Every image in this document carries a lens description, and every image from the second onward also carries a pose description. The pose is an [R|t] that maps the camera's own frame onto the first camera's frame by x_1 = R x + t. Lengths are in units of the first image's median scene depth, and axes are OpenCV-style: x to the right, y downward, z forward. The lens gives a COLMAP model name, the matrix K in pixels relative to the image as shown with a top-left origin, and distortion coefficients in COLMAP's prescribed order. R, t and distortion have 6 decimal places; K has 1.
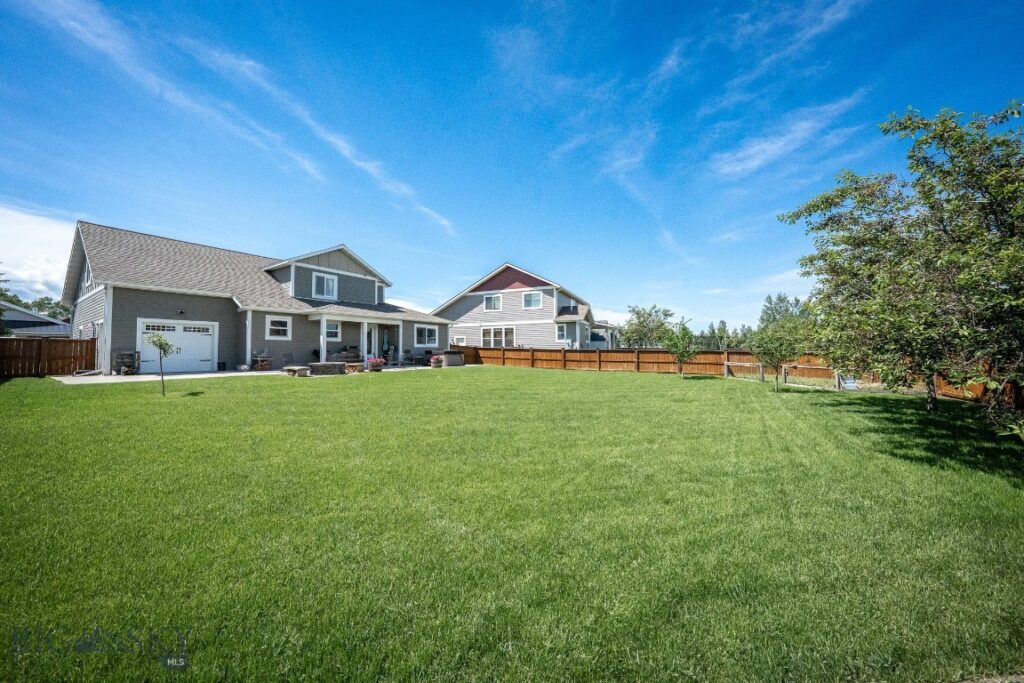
lens RADIAL K [[356.2, 0, 511.3], [0, 356.2, 338.7], [0, 0, 1]] dist [-0.028093, 0.005550]
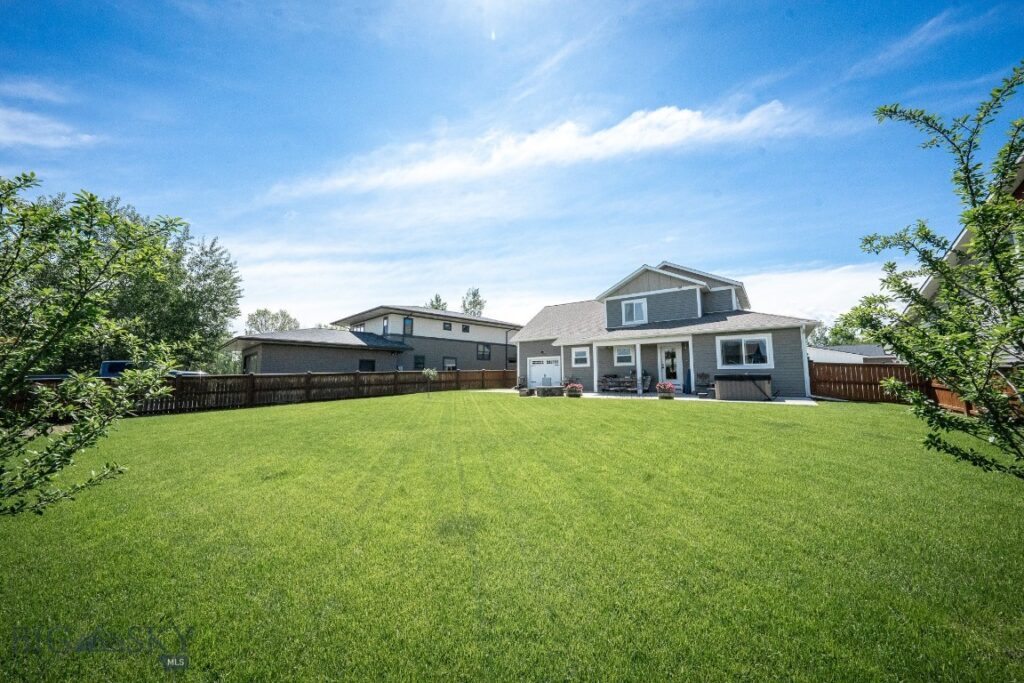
lens RADIAL K [[356.2, 0, 511.3], [0, 356.2, 338.7], [0, 0, 1]] dist [-0.028093, 0.005550]
pose [[-0.053306, -0.101933, -0.993362, 0.488943], [0.042634, 0.993637, -0.104249, 0.020234], [0.997668, -0.047908, -0.048621, 0.674819]]
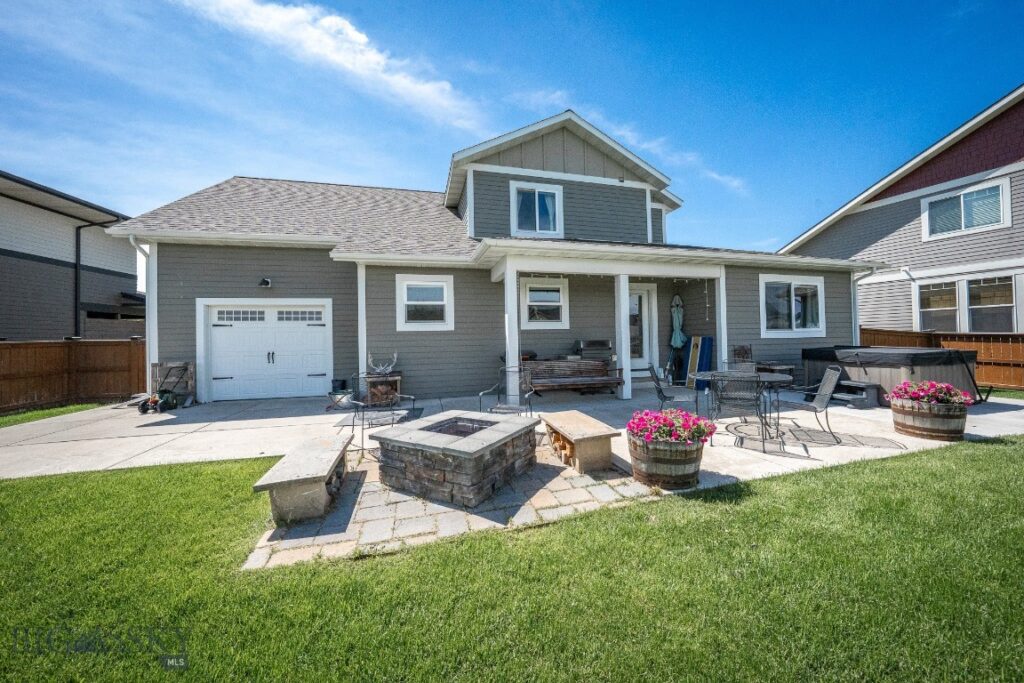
lens RADIAL K [[356.2, 0, 511.3], [0, 356.2, 338.7], [0, 0, 1]] dist [-0.028093, 0.005550]
pose [[0.748204, -0.010659, -0.663383, -0.242133], [0.039623, 0.998804, 0.028641, 0.003919], [0.662284, -0.047715, 0.747732, 0.610442]]
